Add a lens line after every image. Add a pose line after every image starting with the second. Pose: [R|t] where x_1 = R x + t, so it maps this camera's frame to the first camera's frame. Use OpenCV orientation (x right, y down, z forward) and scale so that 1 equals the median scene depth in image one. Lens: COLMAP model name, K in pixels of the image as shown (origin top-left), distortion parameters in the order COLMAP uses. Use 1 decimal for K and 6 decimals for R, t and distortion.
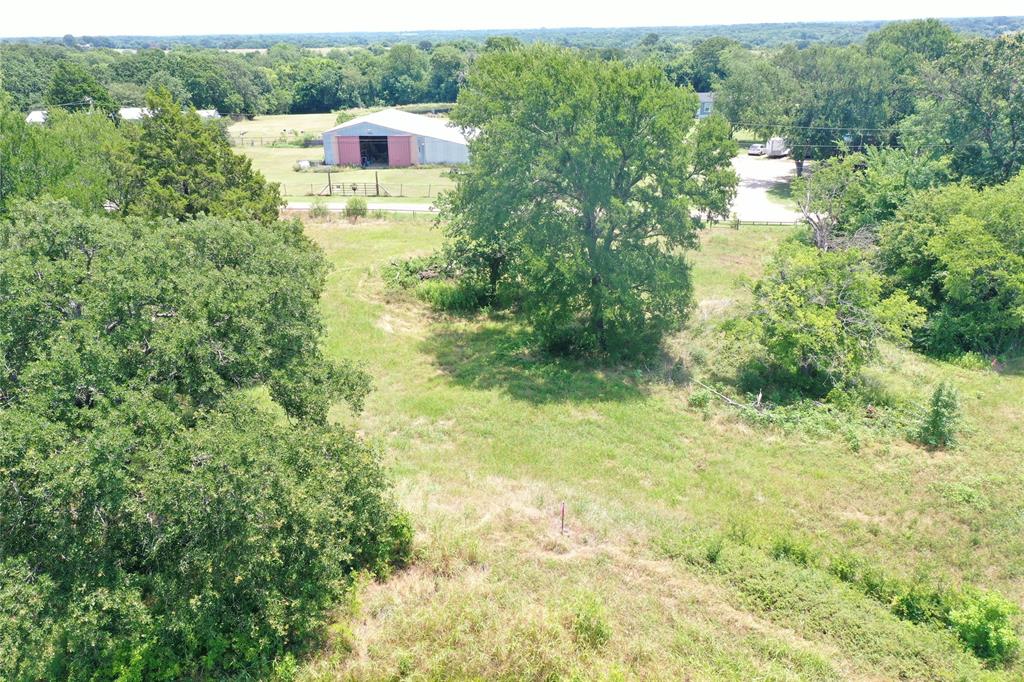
lens RADIAL K [[813.6, 0, 506.4], [0, 813.6, 345.5], [0, 0, 1]] dist [0.025940, -0.000845]
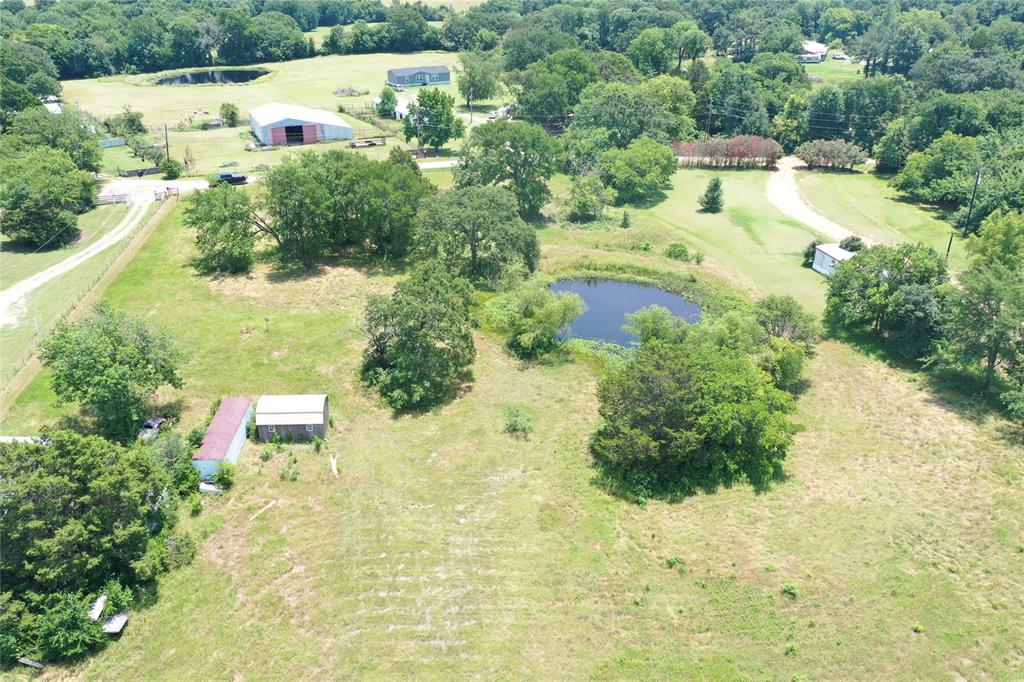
lens RADIAL K [[813.6, 0, 515.3], [0, 813.6, 347.9], [0, 0, 1]] dist [0.025940, -0.000845]
pose [[0.894493, -0.184431, 0.407268, -1.234305], [0.141637, 0.980926, 0.133129, 0.076700], [-0.424053, -0.061399, 0.903554, -1.742876]]
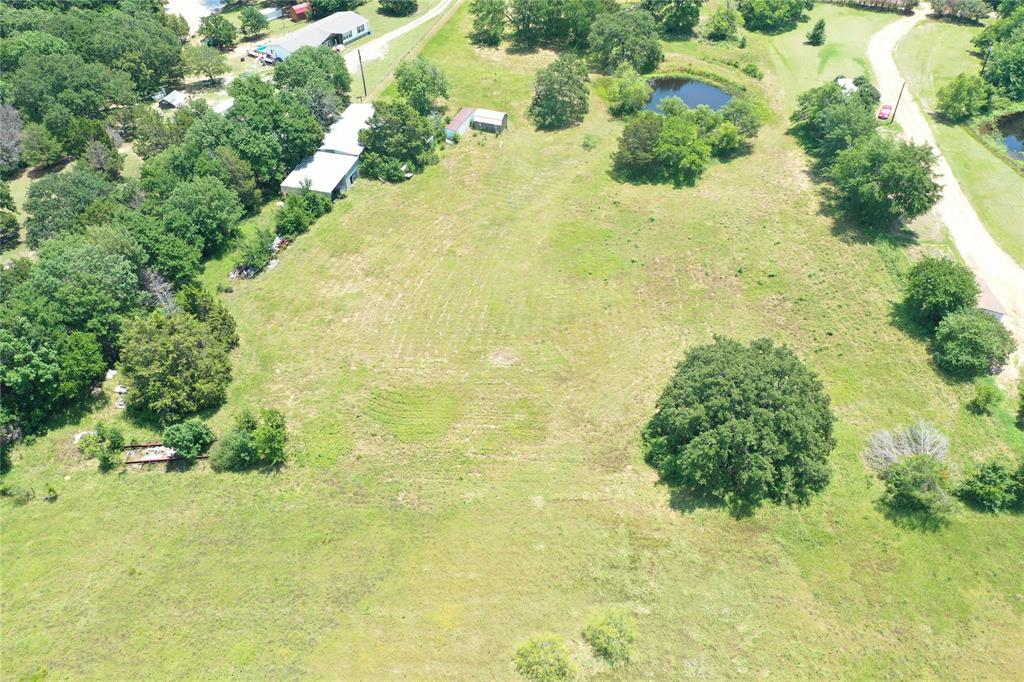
lens RADIAL K [[813.6, 0, 520.6], [0, 813.6, 346.3], [0, 0, 1]] dist [0.025940, -0.000845]
pose [[0.997345, -0.036948, 0.062747, -1.119915], [0.012378, 0.935192, 0.353925, 0.026318], [-0.071758, -0.352209, 0.933166, -3.824554]]
